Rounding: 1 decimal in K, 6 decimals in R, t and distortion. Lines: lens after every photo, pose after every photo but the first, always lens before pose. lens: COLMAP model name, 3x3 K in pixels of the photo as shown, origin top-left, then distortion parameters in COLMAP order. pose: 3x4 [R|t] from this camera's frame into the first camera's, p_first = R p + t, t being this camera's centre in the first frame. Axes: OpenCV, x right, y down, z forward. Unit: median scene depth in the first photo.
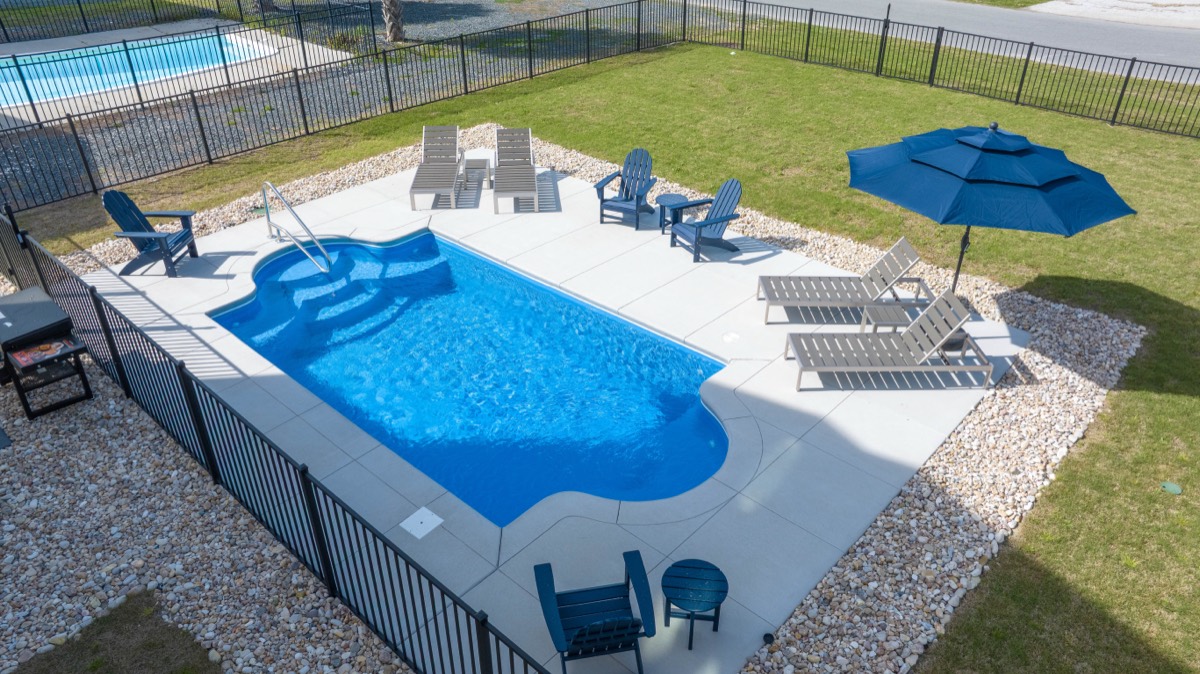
lens RADIAL K [[846.3, 0, 607.1], [0, 846.3, 338.5], [0, 0, 1]] dist [-0.045288, 0.042999]
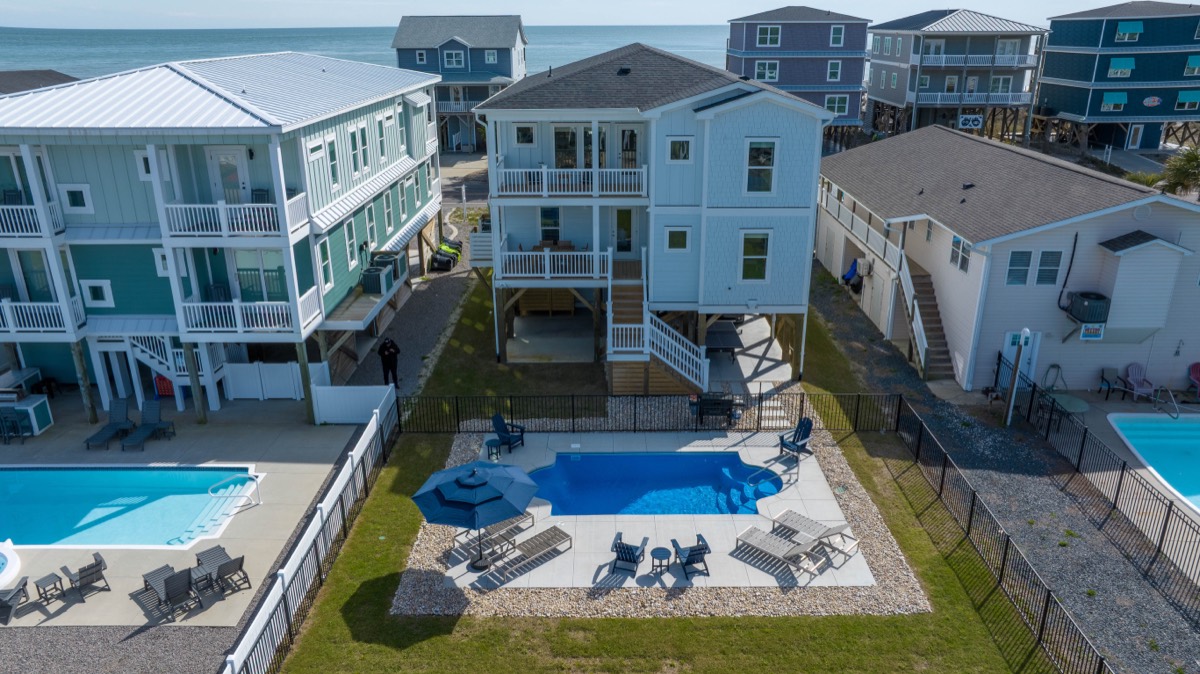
lens RADIAL K [[846.3, 0, 606.4], [0, 846.3, 333.2], [0, 0, 1]] dist [-0.045288, 0.042999]
pose [[-0.739642, 0.236642, -0.630024, 1.238211], [-0.352161, 0.661661, 0.661958, -1.703862], [0.573509, 0.711482, -0.406056, 1.493708]]
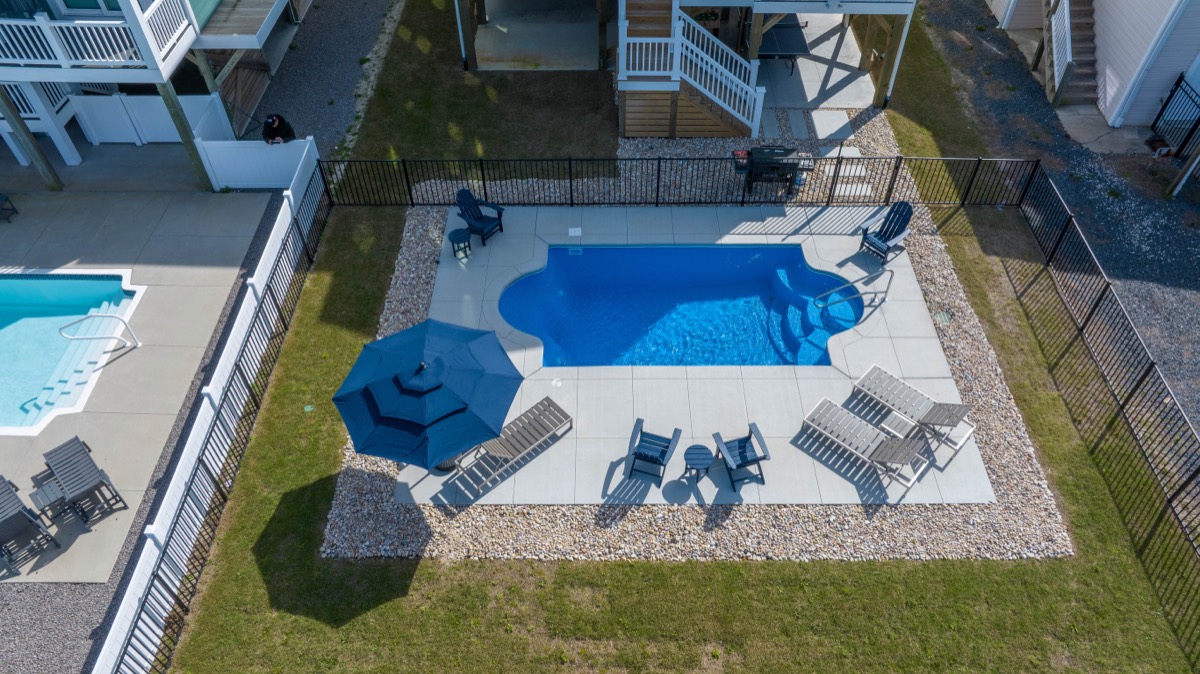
lens RADIAL K [[846.3, 0, 604.0], [0, 846.3, 334.9], [0, 0, 1]] dist [-0.045288, 0.042999]
pose [[-0.741018, 0.496979, -0.451557, 0.700130], [-0.352825, 0.283990, 0.891552, -1.367560], [0.571320, 0.819977, -0.035095, 0.957694]]
